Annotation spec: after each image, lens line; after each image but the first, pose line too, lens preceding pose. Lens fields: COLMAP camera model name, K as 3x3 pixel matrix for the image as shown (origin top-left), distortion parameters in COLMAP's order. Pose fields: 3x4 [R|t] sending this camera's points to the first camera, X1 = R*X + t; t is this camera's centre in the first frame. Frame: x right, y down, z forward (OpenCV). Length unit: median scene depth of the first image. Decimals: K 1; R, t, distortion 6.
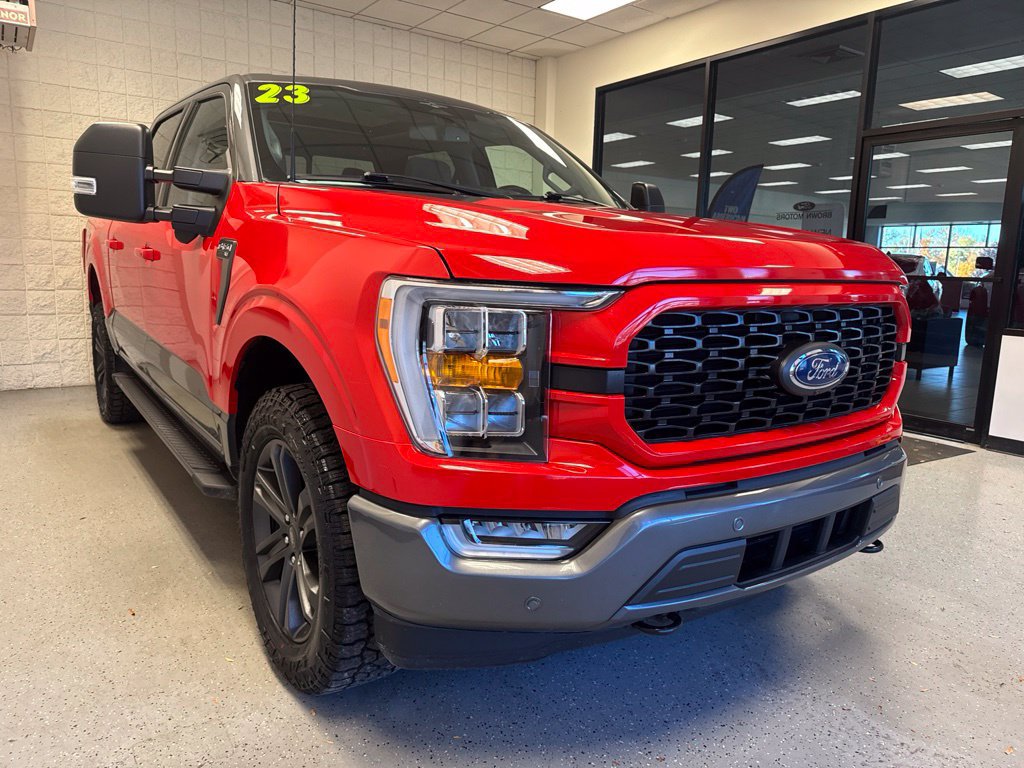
lens RADIAL K [[722.8, 0, 511.0], [0, 722.8, 380.5], [0, 0, 1]] dist [0.021891, -0.021768]
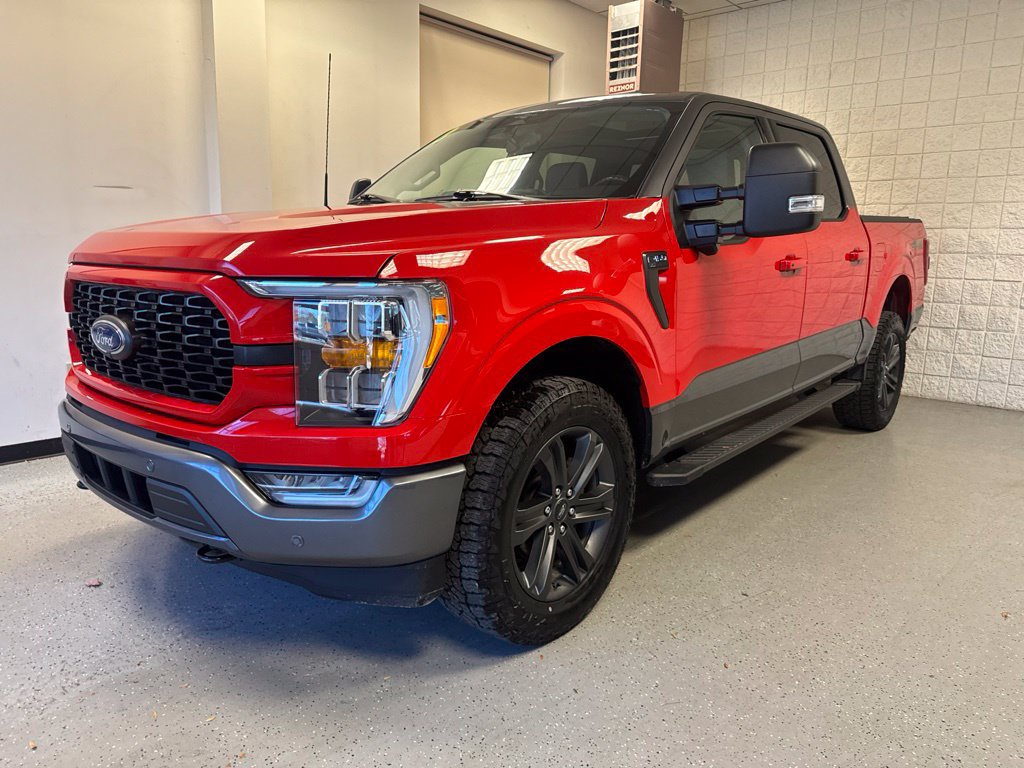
lens RADIAL K [[722.8, 0, 514.2], [0, 722.8, 375.0], [0, 0, 1]] dist [0.021891, -0.021768]
pose [[0.244883, 0.149411, -0.957971, 0.665324], [-0.169147, 0.979486, 0.109529, -0.078588], [0.954684, 0.135216, 0.265132, 0.500362]]
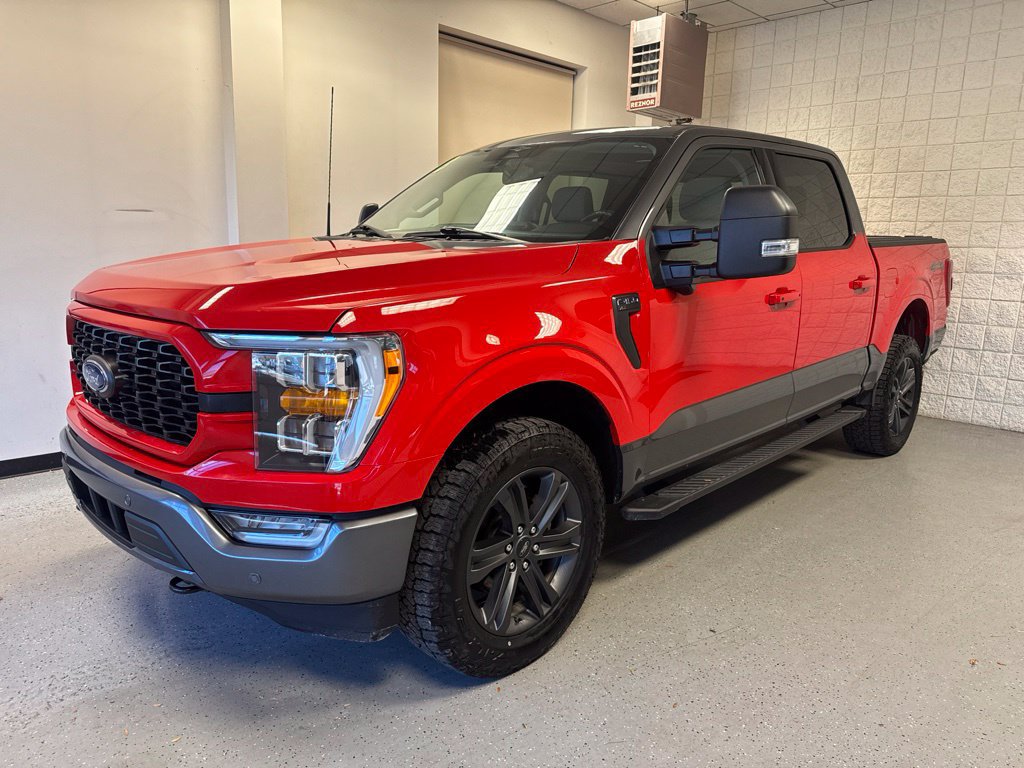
lens RADIAL K [[722.8, 0, 519.2], [0, 722.8, 381.0], [0, 0, 1]] dist [0.021891, -0.021768]
pose [[0.189666, 0.164210, -0.968020, 0.688151], [-0.179832, 0.975047, 0.130167, -0.120029], [0.965239, 0.149393, 0.214464, 0.544911]]
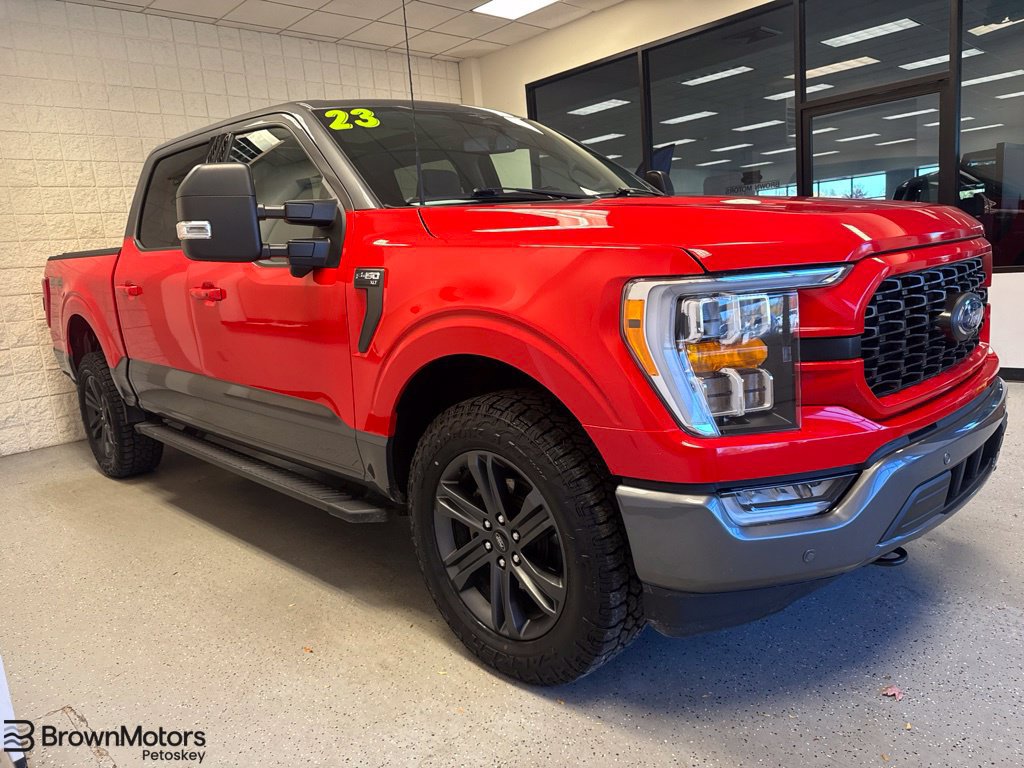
lens RADIAL K [[722.8, 0, 509.7], [0, 722.8, 379.1], [0, 0, 1]] dist [0.021891, -0.021768]
pose [[0.981135, -0.138266, 0.135119, -0.172253], [0.137904, 0.990372, 0.012083, -0.011640], [-0.135489, 0.006779, 0.990756, -0.014374]]
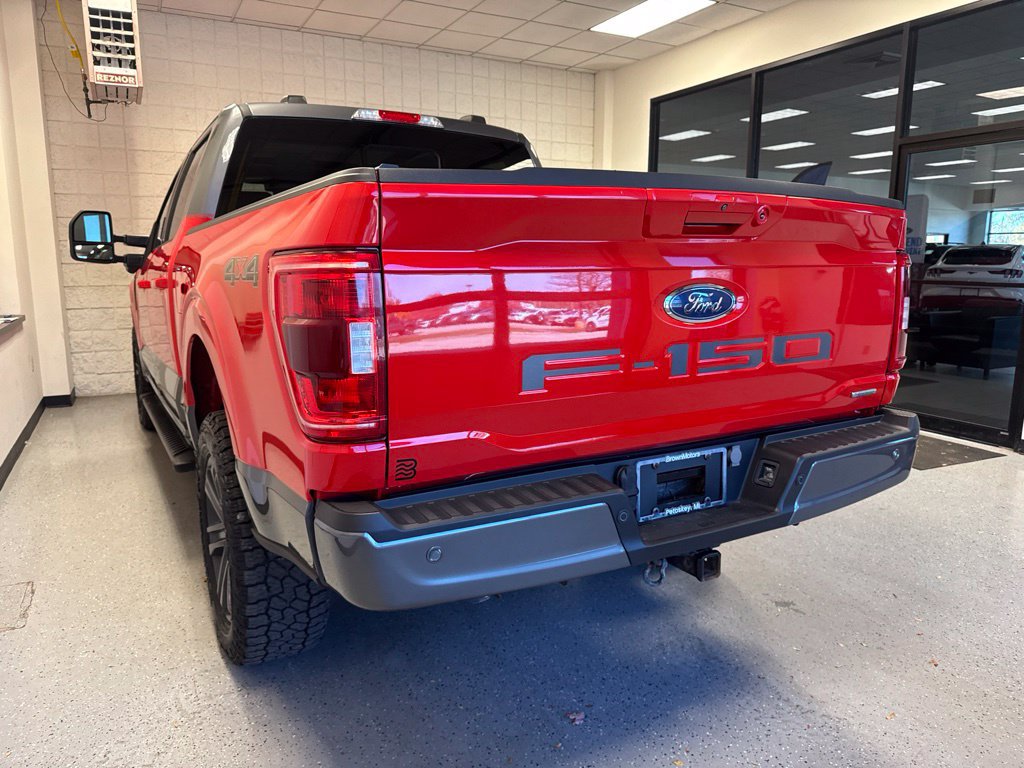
lens RADIAL K [[722.8, 0, 512.1], [0, 722.8, 379.6], [0, 0, 1]] dist [0.021891, -0.021768]
pose [[0.991929, -0.003488, -0.126748, 0.087990], [0.004445, 0.999964, 0.007274, -0.019298], [0.126718, -0.007778, 0.991908, -0.095642]]
